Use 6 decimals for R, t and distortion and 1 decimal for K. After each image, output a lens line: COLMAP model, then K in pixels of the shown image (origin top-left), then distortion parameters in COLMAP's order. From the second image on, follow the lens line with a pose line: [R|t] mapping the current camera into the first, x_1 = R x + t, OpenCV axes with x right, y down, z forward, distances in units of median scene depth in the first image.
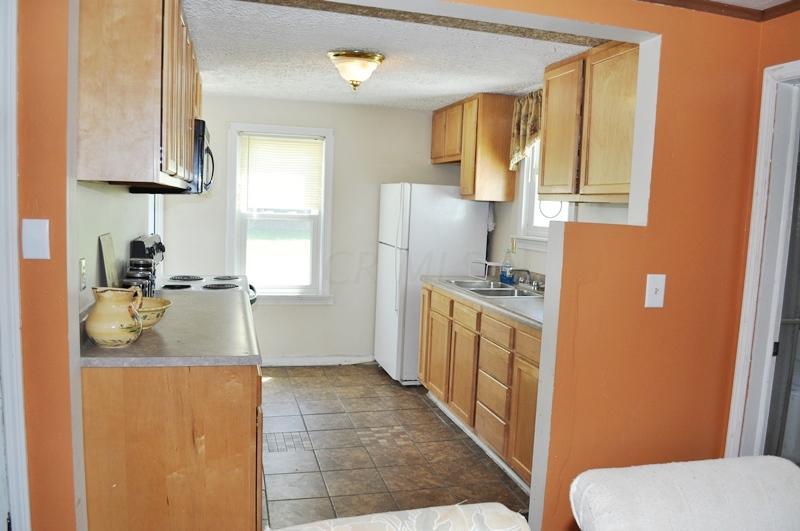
lens RADIAL K [[627.8, 0, 399.2], [0, 627.8, 266.4], [0, 0, 1]] dist [-0.086189, 0.011642]
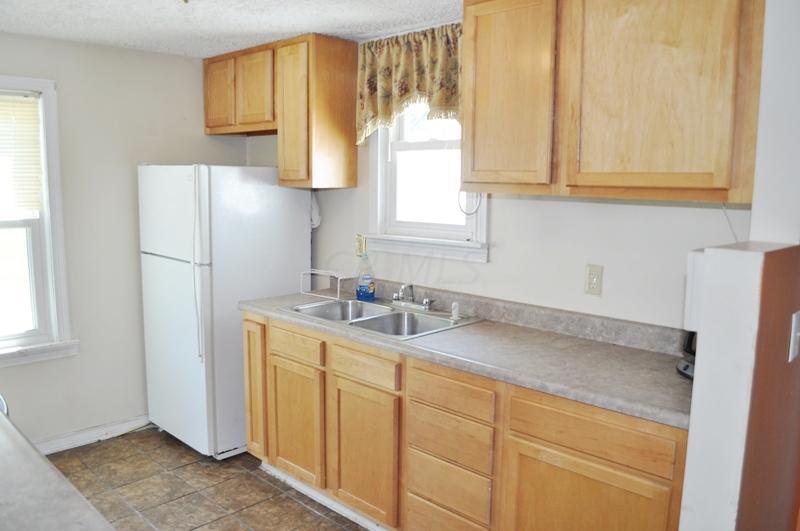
lens RADIAL K [[627.8, 0, 404.7], [0, 627.8, 269.6], [0, 0, 1]] dist [-0.086189, 0.011642]
pose [[0.855363, -0.100290, 0.508228, -0.147158], [0.071001, 0.994519, 0.076754, -0.057992], [-0.513140, -0.029568, 0.857795, 0.323957]]
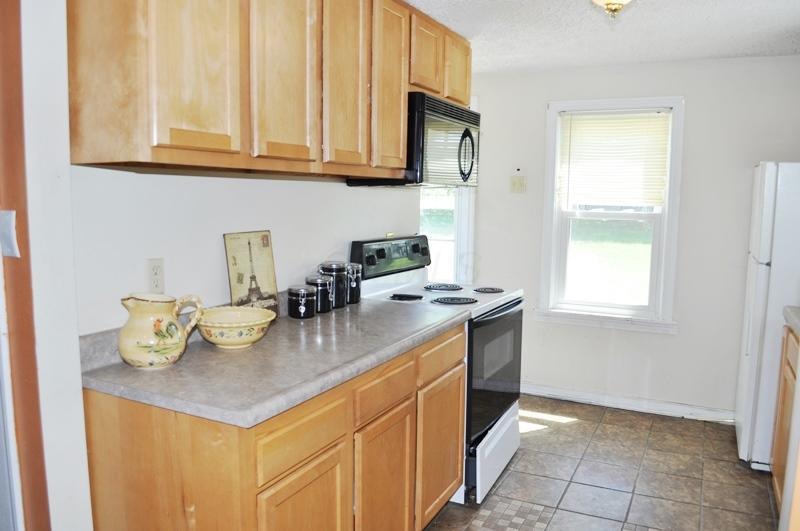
lens RADIAL K [[627.8, 0, 401.6], [0, 627.8, 268.5], [0, 0, 1]] dist [-0.086189, 0.011642]
pose [[0.744015, 0.045735, -0.666596, 0.151186], [-0.048673, 0.998714, 0.014196, -0.013208], [0.666388, 0.021883, 0.745284, 0.275690]]
